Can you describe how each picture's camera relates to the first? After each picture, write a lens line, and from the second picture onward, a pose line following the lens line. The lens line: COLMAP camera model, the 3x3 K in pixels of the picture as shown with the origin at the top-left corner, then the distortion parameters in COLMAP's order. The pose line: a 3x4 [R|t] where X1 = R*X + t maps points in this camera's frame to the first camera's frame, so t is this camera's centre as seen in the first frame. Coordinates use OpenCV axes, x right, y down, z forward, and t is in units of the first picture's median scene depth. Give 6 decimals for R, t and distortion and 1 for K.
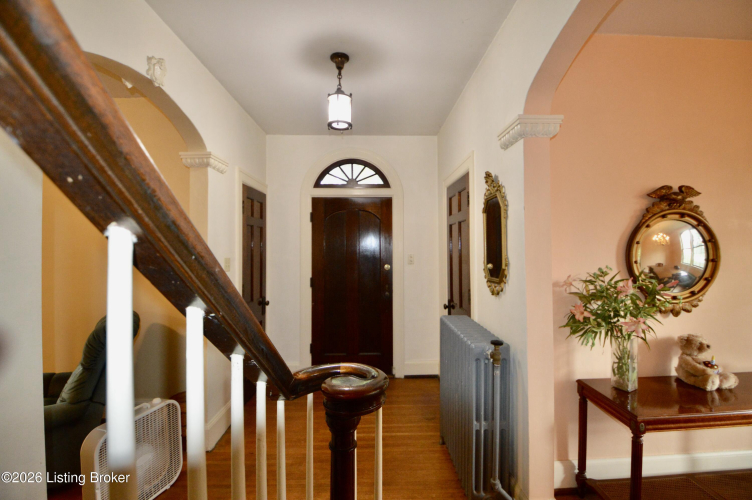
lens RADIAL K [[332.8, 0, 380.8], [0, 332.8, 245.1], [0, 0, 1]] dist [0.000277, -0.024870]
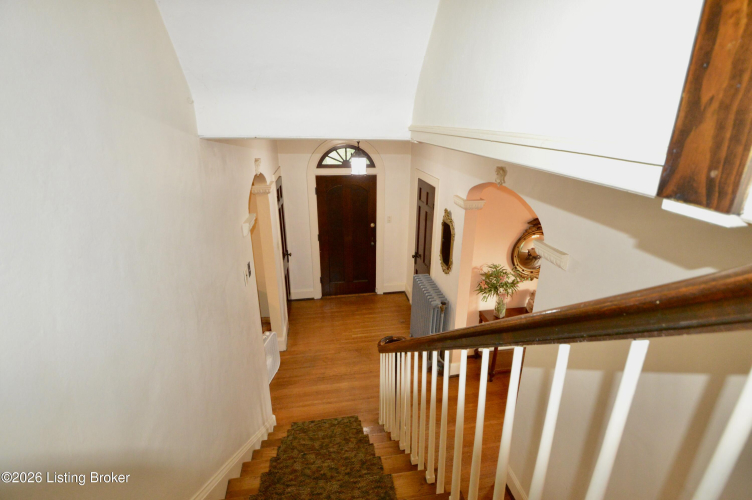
lens RADIAL K [[360.8, 0, 376.0], [0, 360.8, 250.0], [0, 0, 1]] dist [-0.000309, -0.000035]
pose [[0.990446, -0.039450, 0.132141, -0.306512], [-0.012903, 0.927495, 0.373612, -0.723178], [-0.137300, -0.371747, 0.918125, -0.782092]]
